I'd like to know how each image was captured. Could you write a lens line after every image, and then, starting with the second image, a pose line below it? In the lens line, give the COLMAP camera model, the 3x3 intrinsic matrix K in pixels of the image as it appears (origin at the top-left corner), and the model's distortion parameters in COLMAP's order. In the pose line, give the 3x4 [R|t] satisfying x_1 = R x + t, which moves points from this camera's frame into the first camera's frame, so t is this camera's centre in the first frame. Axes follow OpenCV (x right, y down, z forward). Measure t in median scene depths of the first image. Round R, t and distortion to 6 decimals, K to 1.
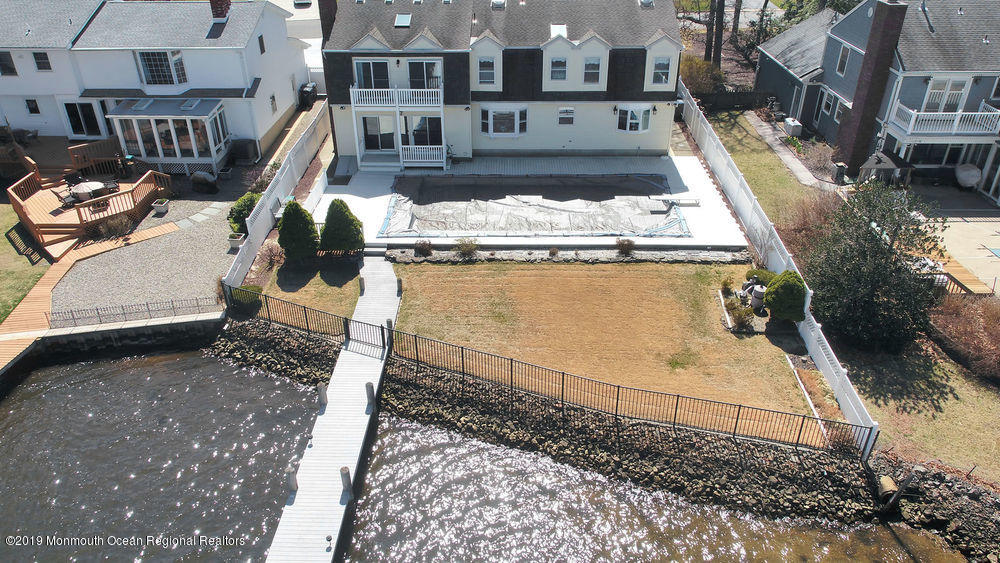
lens RADIAL K [[718.4, 0, 496.4], [0, 718.4, 281.7], [0, 0, 1]] dist [0.000103, -0.000185]
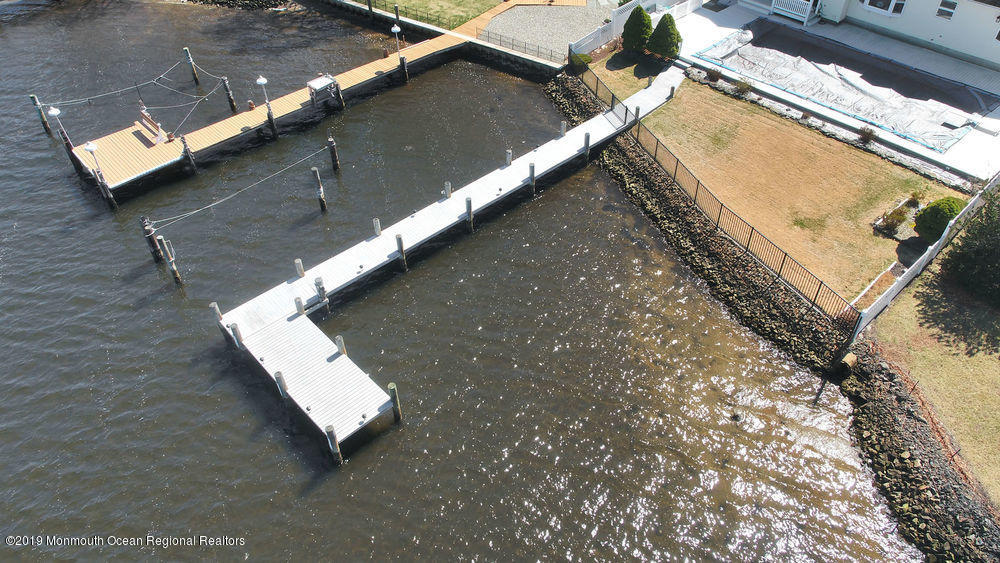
lens RADIAL K [[718.4, 0, 496.4], [0, 718.4, 281.7], [0, 0, 1]] dist [0.000103, -0.000185]
pose [[0.688800, 0.493809, -0.530761, 0.454727], [-0.358051, 0.868333, 0.343215, -0.025965], [0.630360, -0.046367, 0.774917, -0.213009]]
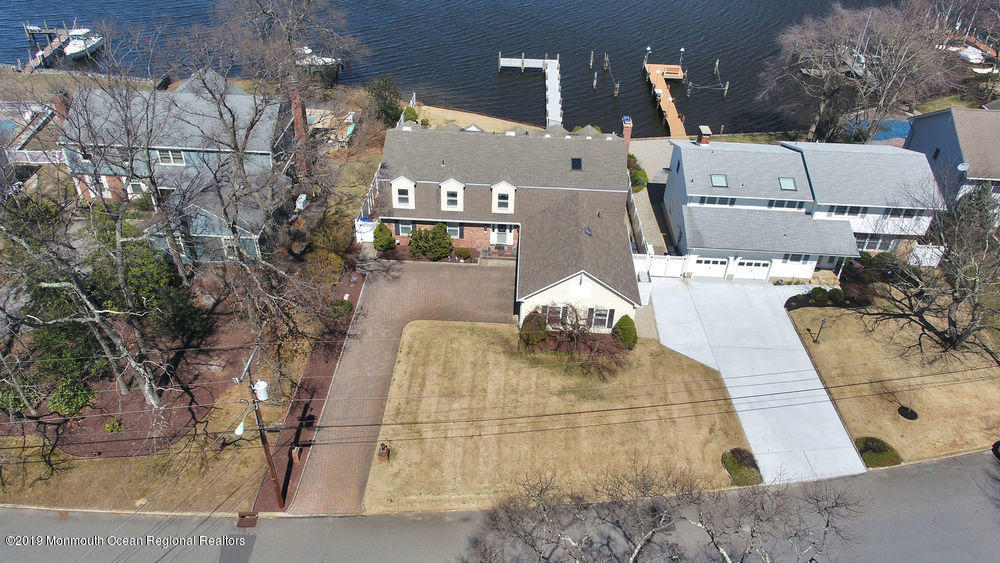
lens RADIAL K [[718.4, 0, 496.4], [0, 718.4, 281.7], [0, 0, 1]] dist [0.000103, -0.000185]
pose [[-0.999332, -0.032816, 0.016078, -0.006167], [0.001472, 0.403475, 0.914990, -1.889451], [-0.036514, 0.914402, -0.403157, 2.218023]]
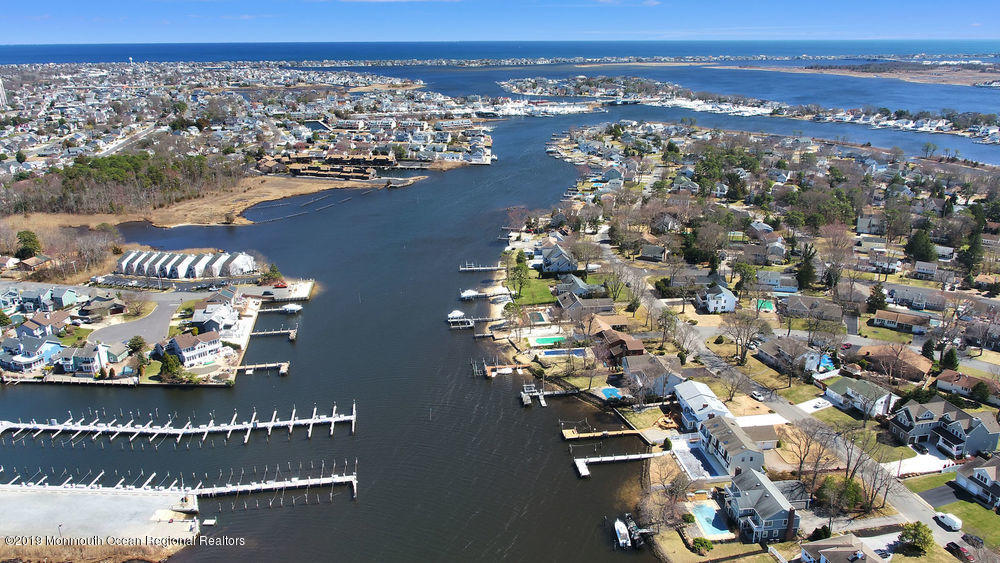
lens RADIAL K [[718.4, 0, 496.4], [0, 718.4, 281.7], [0, 0, 1]] dist [0.000103, -0.000185]
pose [[0.148661, 0.307867, -0.939744, 5.013031], [-0.500969, 0.842781, 0.196851, -1.738773], [0.852602, 0.441519, 0.279520, -2.721145]]
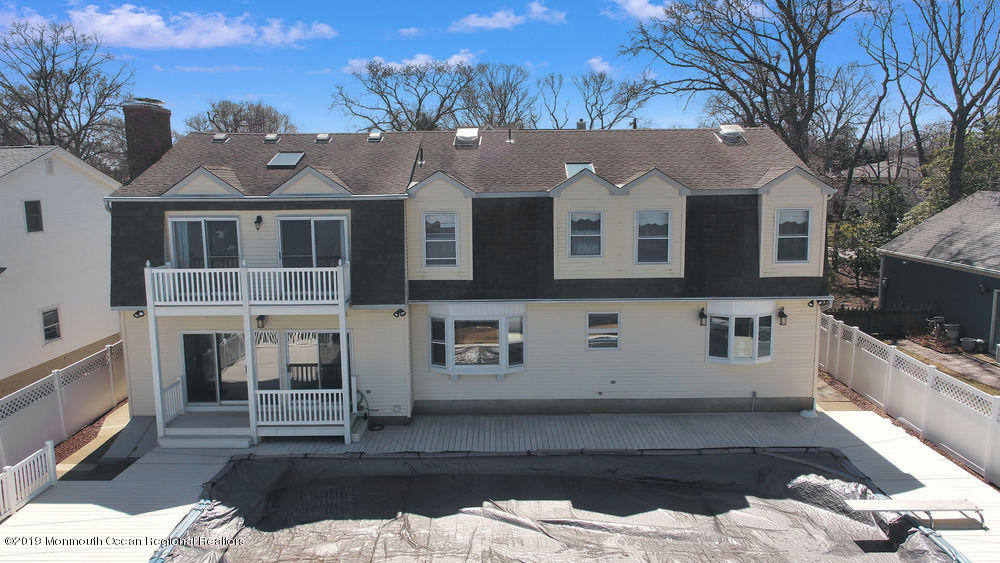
lens RADIAL K [[729.8, 0, 495.2], [0, 729.8, 283.0], [0, 0, 1]] dist [0.000498, -0.000762]
pose [[0.999827, -0.006481, 0.017409, 0.017403], [0.012592, 0.925451, -0.378659, -0.085690], [-0.013657, 0.378813, 0.925373, 0.625106]]
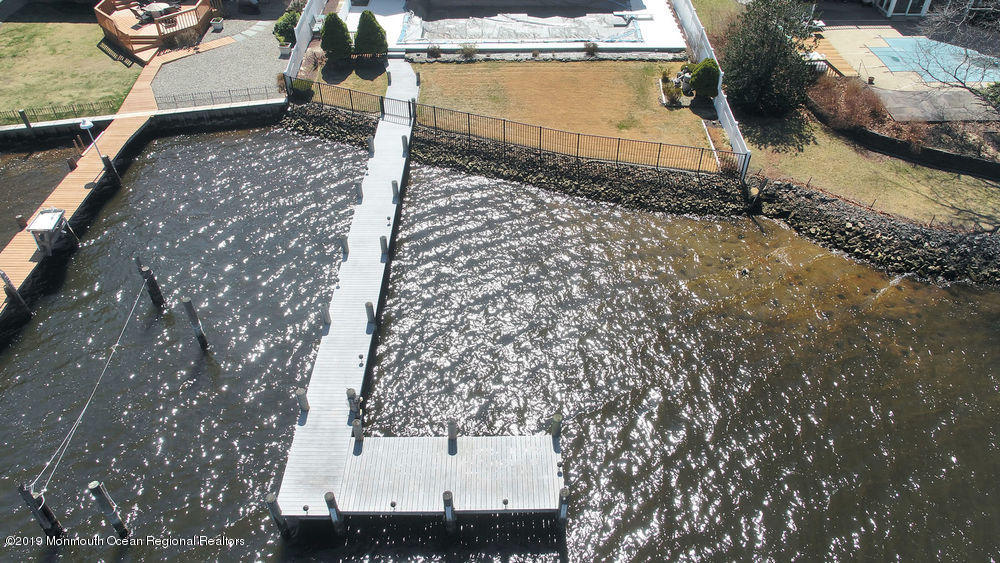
lens RADIAL K [[718.4, 0, 496.4], [0, 718.4, 281.7], [0, 0, 1]] dist [0.000103, -0.000185]
pose [[0.999837, -0.010982, 0.014347, -0.012843], [0.008229, 0.983726, 0.179489, 0.121499], [-0.016085, -0.179342, 0.983655, -0.319492]]
